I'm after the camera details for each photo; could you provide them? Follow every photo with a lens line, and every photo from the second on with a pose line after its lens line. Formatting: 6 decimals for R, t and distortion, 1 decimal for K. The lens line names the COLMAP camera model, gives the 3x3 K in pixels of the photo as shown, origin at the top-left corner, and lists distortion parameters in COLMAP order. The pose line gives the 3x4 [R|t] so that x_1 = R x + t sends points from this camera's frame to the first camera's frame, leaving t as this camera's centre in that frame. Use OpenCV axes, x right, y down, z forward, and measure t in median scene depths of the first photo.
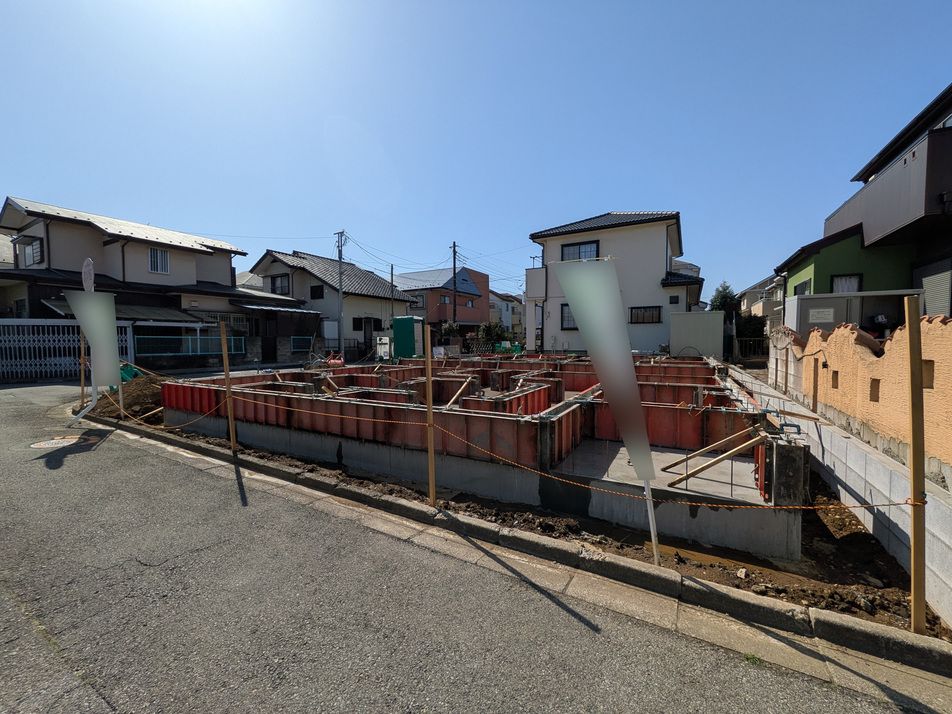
lens RADIAL K [[378.7, 0, 478.0], [0, 378.7, 356.9], [0, 0, 1]] dist [-0.002406, 0.000799]
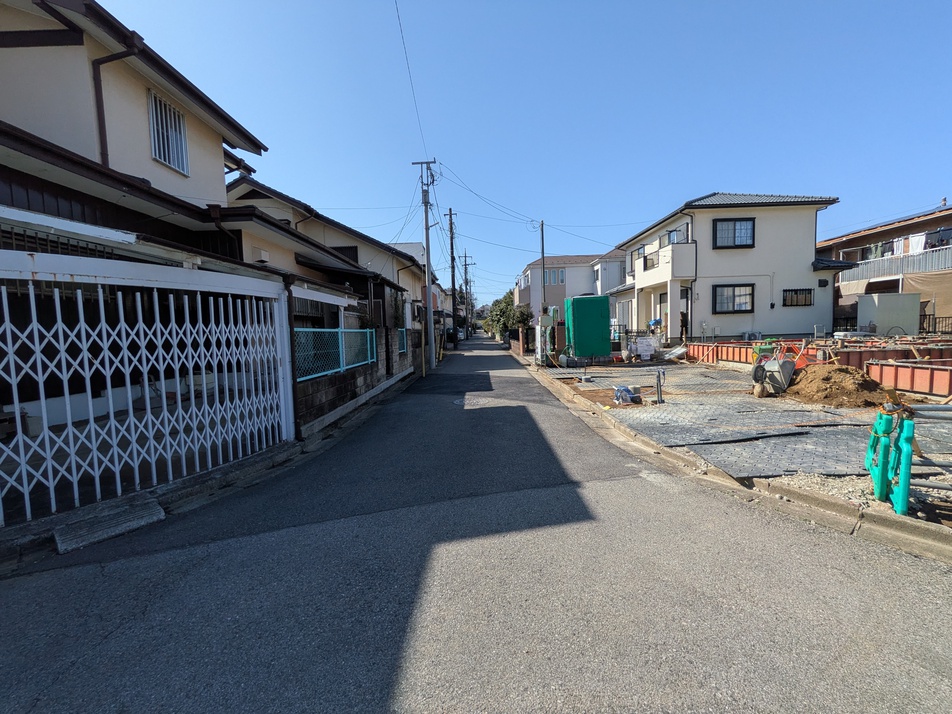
lens RADIAL K [[378.7, 0, 478.0], [0, 378.7, 356.9], [0, 0, 1]] dist [-0.002406, 0.000799]
pose [[0.877125, -0.058427, 0.476694, -0.759123], [0.049121, 0.998281, 0.031973, -0.025551], [-0.477743, -0.004629, 0.878487, 0.495543]]
